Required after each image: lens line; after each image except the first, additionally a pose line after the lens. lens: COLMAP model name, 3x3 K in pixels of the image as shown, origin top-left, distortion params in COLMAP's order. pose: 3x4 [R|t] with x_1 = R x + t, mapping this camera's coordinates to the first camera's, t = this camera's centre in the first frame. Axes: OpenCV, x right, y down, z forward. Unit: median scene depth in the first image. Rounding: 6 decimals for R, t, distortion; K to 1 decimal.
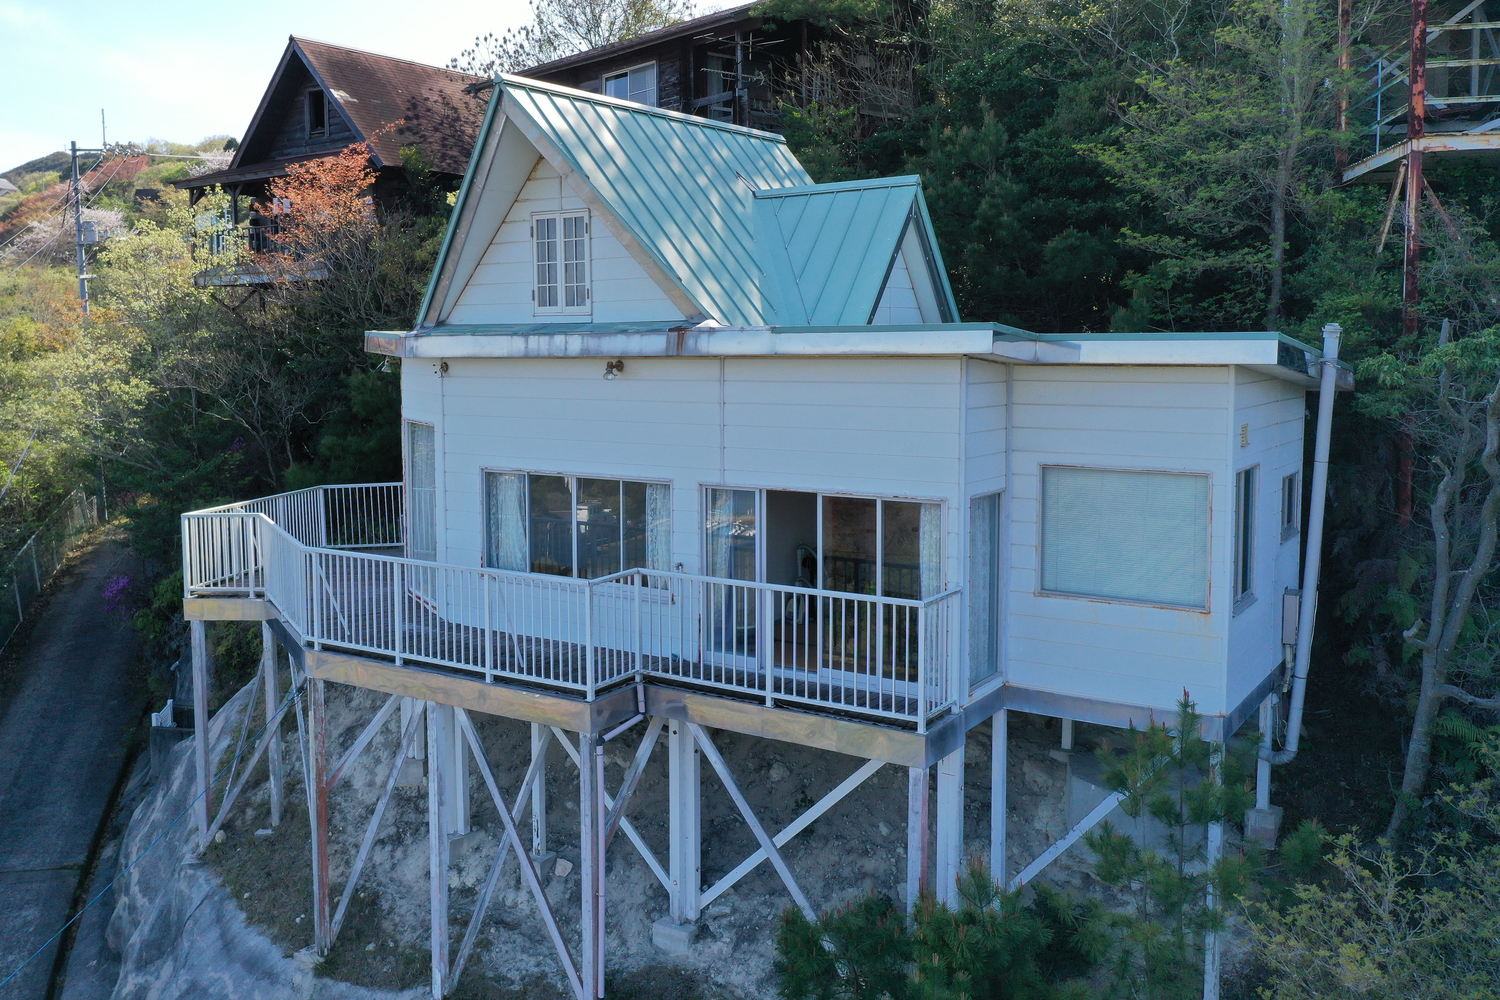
lens RADIAL K [[1150.7, 0, 776.0], [0, 1150.7, 445.1], [0, 0, 1]] dist [0.000088, -0.002150]
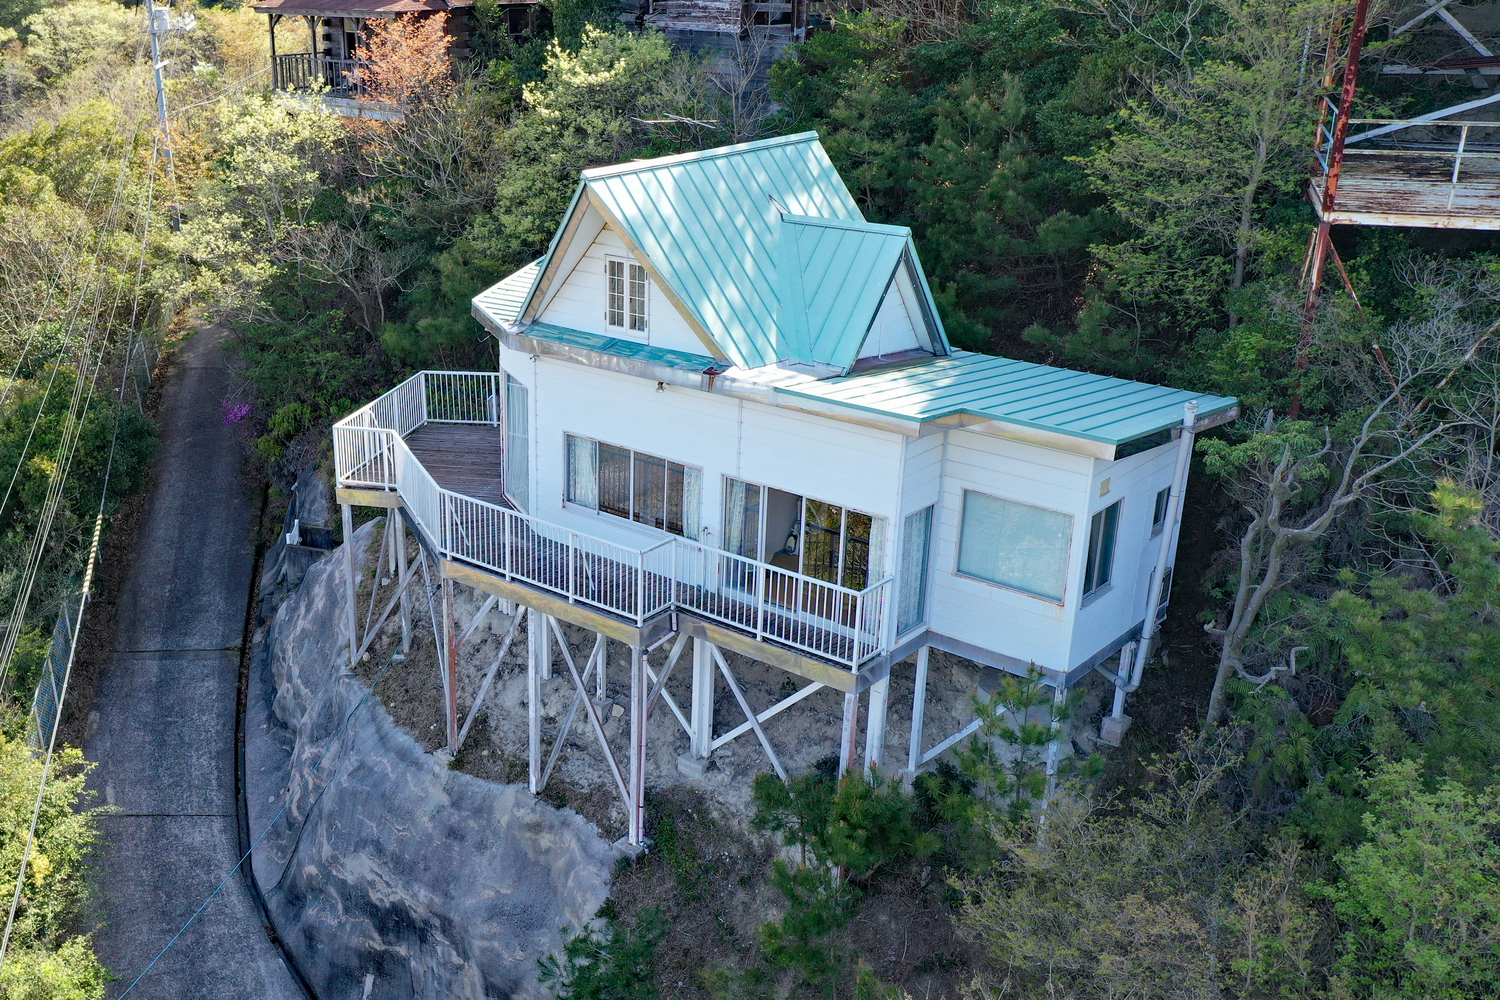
lens RADIAL K [[1260.8, 0, 750.0], [0, 1260.8, 500.0], [0, 0, 1]] dist [0.004807, 0.000838]
pose [[0.995325, 0.069438, -0.067124, 0.066723], [-0.049958, 0.964993, 0.257475, -0.308305], [0.082653, -0.252918, 0.963951, -0.440045]]
